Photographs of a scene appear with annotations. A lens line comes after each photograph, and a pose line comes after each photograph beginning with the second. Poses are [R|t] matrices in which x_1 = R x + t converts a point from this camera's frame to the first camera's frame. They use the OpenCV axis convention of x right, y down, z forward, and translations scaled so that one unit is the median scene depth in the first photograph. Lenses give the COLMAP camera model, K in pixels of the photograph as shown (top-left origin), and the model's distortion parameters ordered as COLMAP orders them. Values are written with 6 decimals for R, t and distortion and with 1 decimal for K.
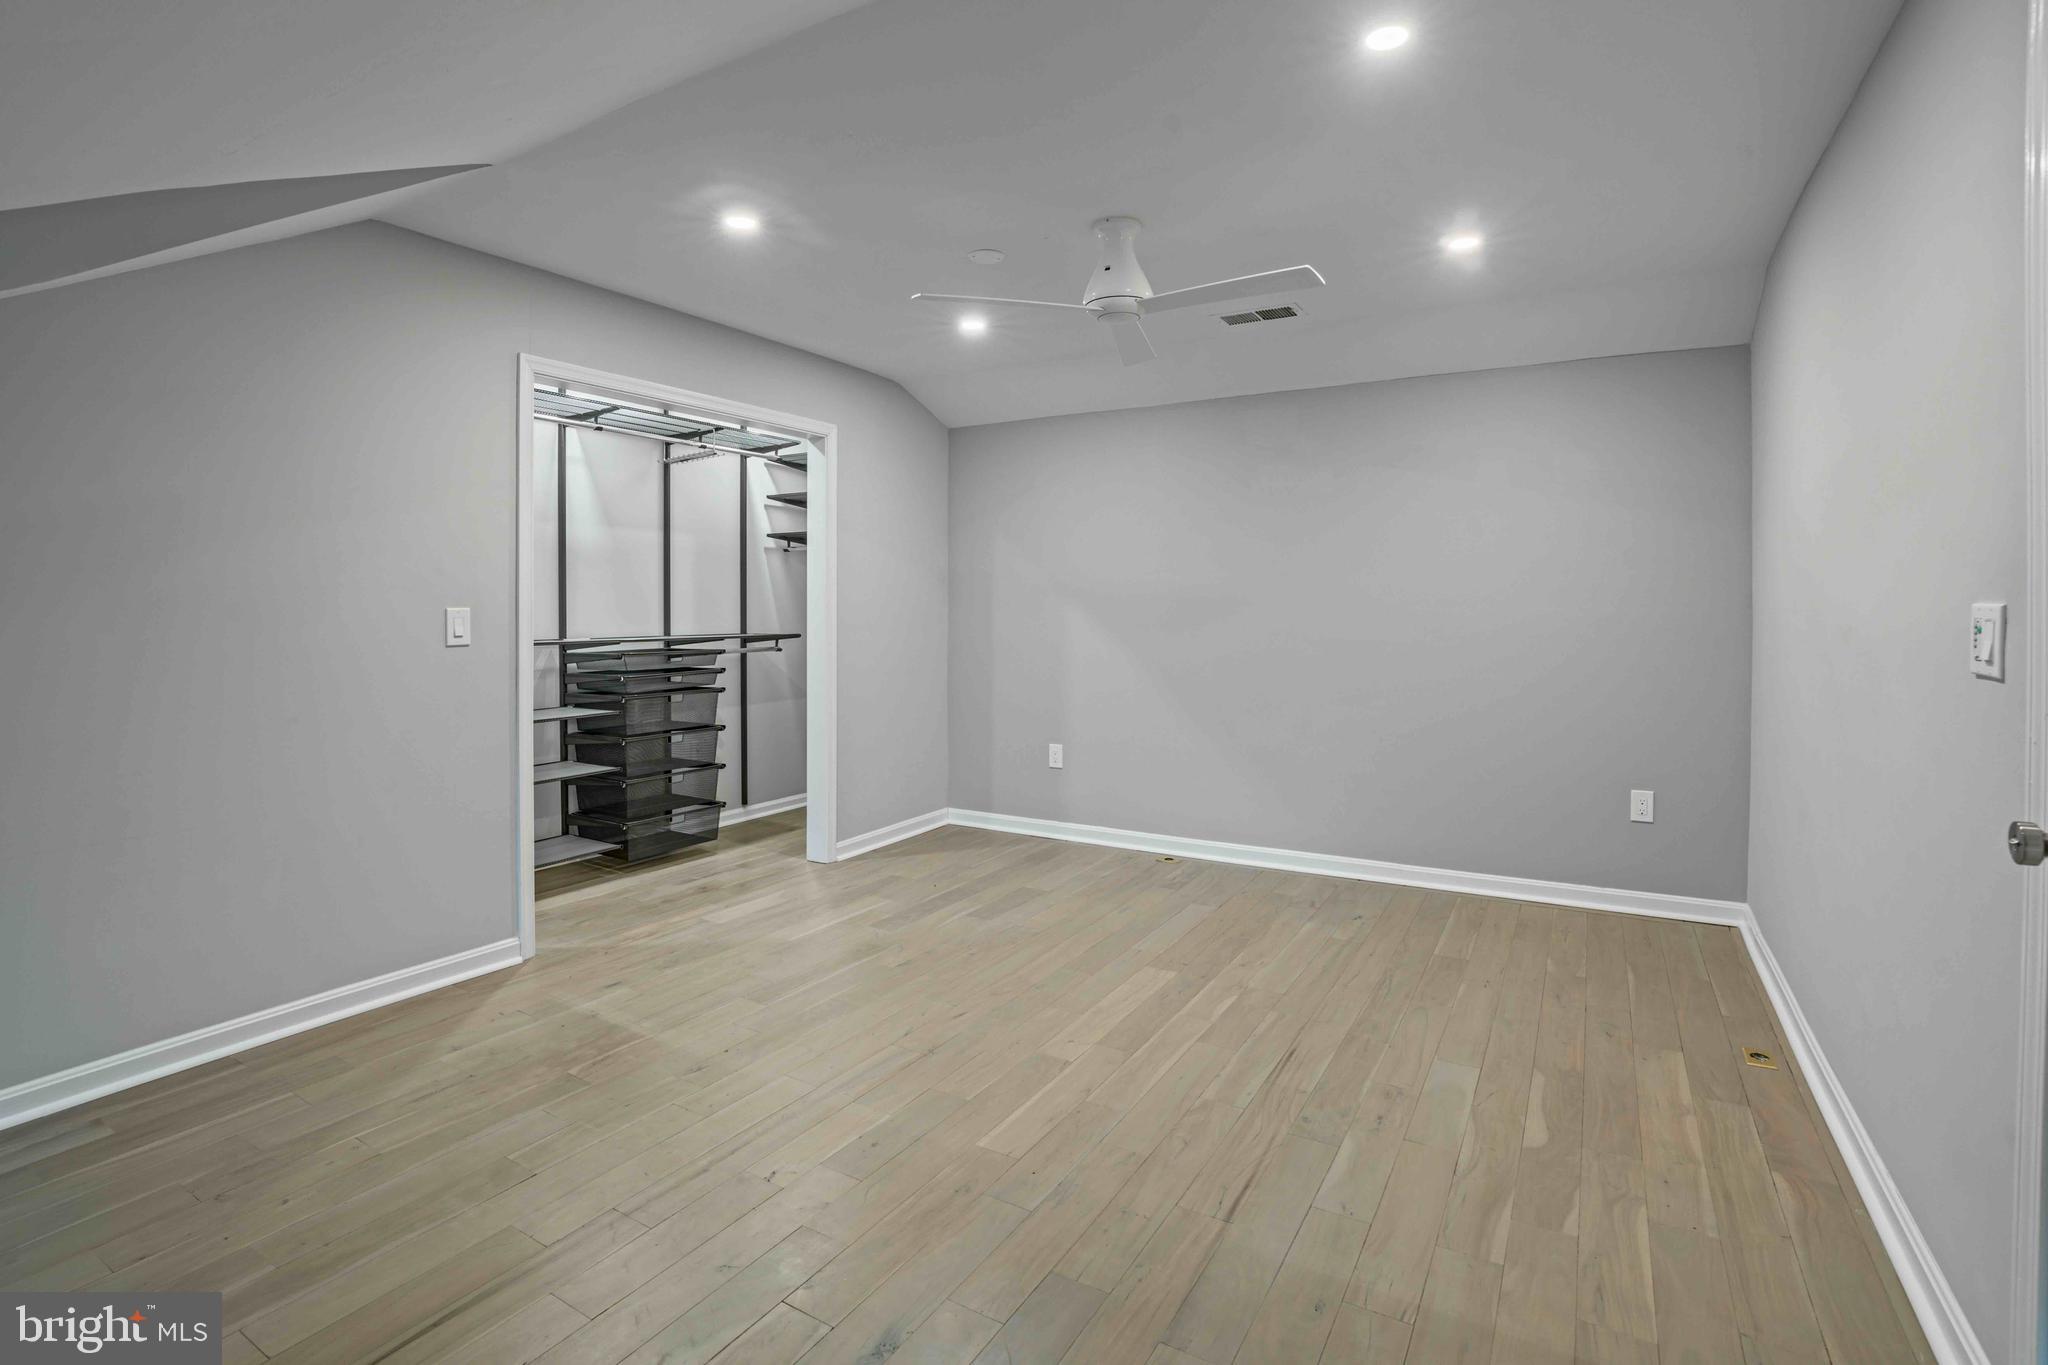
lens RADIAL K [[957.8, 0, 1018.5], [0, 957.8, 663.5], [0, 0, 1]] dist [-0.062002, 0.023211]
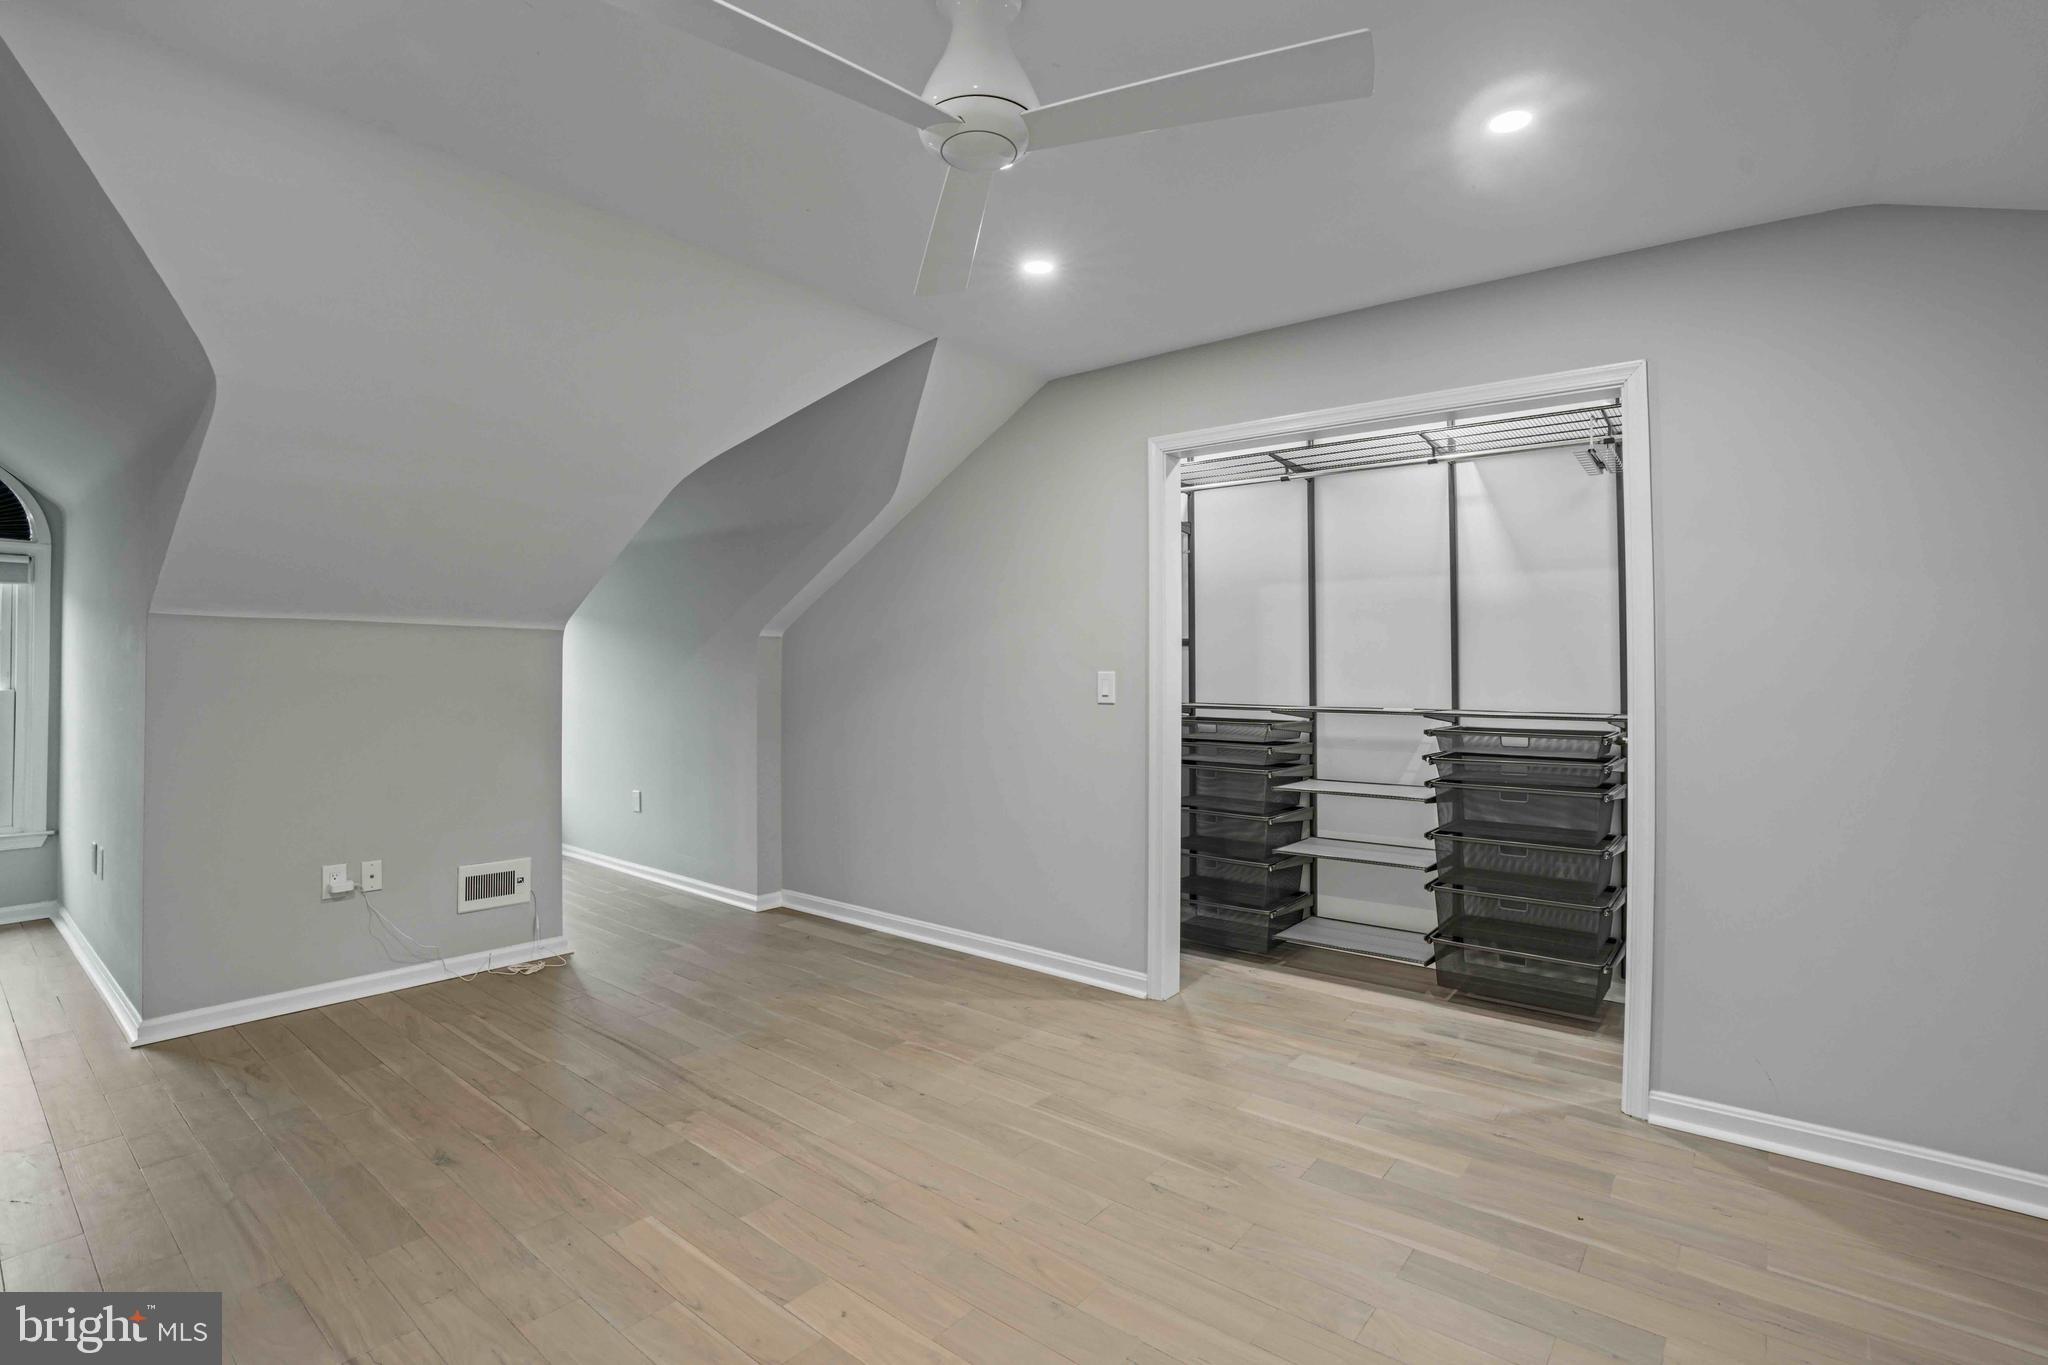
lens RADIAL K [[957.8, 0, 1018.5], [0, 957.8, 663.5], [0, 0, 1]] dist [-0.062002, 0.023211]
pose [[-0.133732, -0.009023, -0.990977, 0.609813], [-0.060542, 0.998165, -0.000918, -0.060642], [0.989167, 0.059873, -0.134033, 1.032817]]
